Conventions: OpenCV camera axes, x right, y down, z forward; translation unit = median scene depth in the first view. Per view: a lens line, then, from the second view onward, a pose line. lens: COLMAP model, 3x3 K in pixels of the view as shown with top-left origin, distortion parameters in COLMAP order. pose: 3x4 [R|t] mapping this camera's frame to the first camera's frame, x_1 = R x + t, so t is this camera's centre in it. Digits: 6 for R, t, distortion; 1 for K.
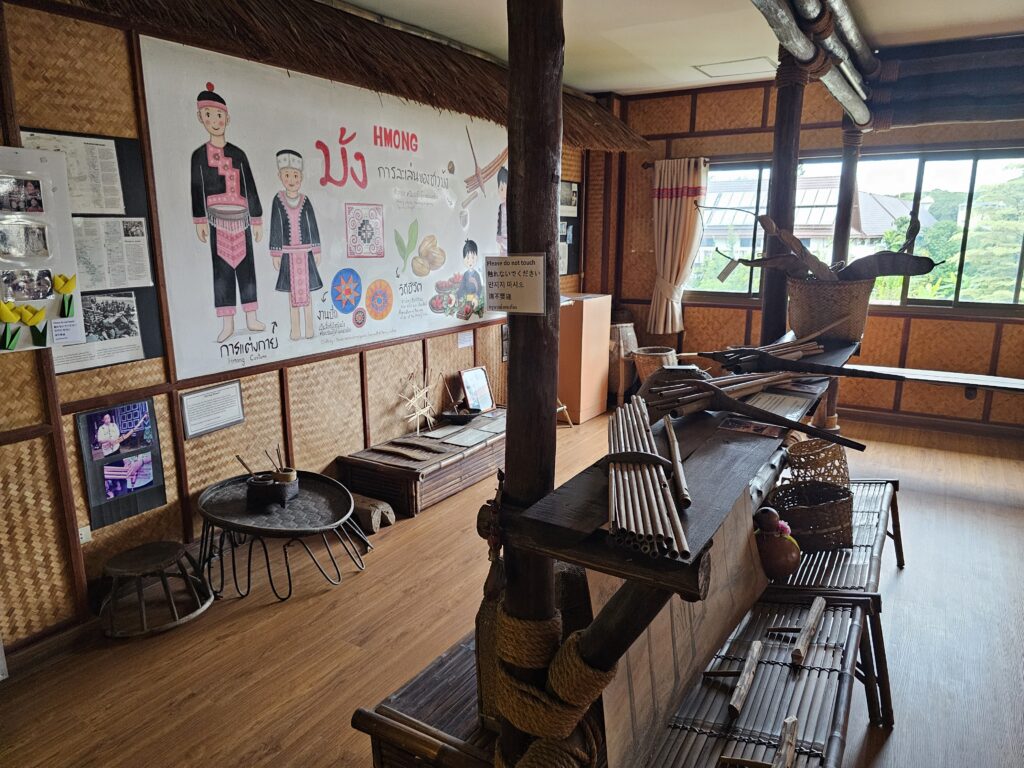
lens RADIAL K [[685.8, 0, 511.5], [0, 685.8, 387.8], [0, 0, 1]] dist [0.008040, -0.002576]
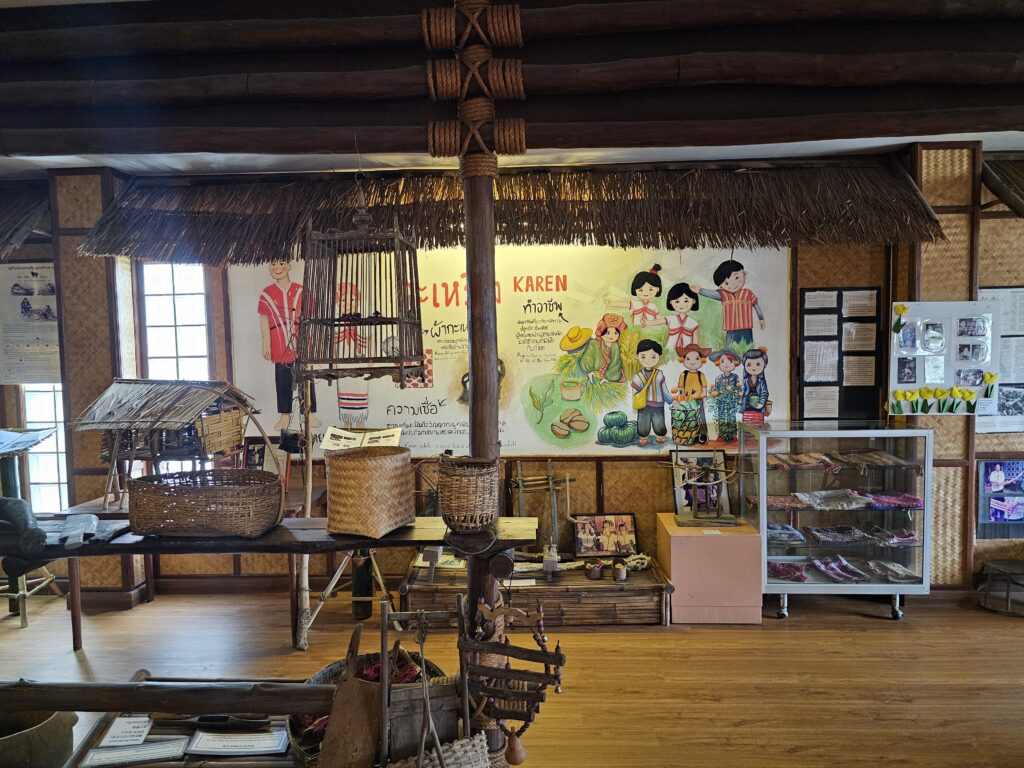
lens RADIAL K [[685.8, 0, 519.6], [0, 685.8, 388.2], [0, 0, 1]] dist [0.008040, -0.002576]
pose [[0.474679, 0.042592, -0.879128, 0.252796], [-0.175792, 0.983291, -0.047279, 0.140300], [0.862425, 0.176986, 0.474235, -0.705843]]
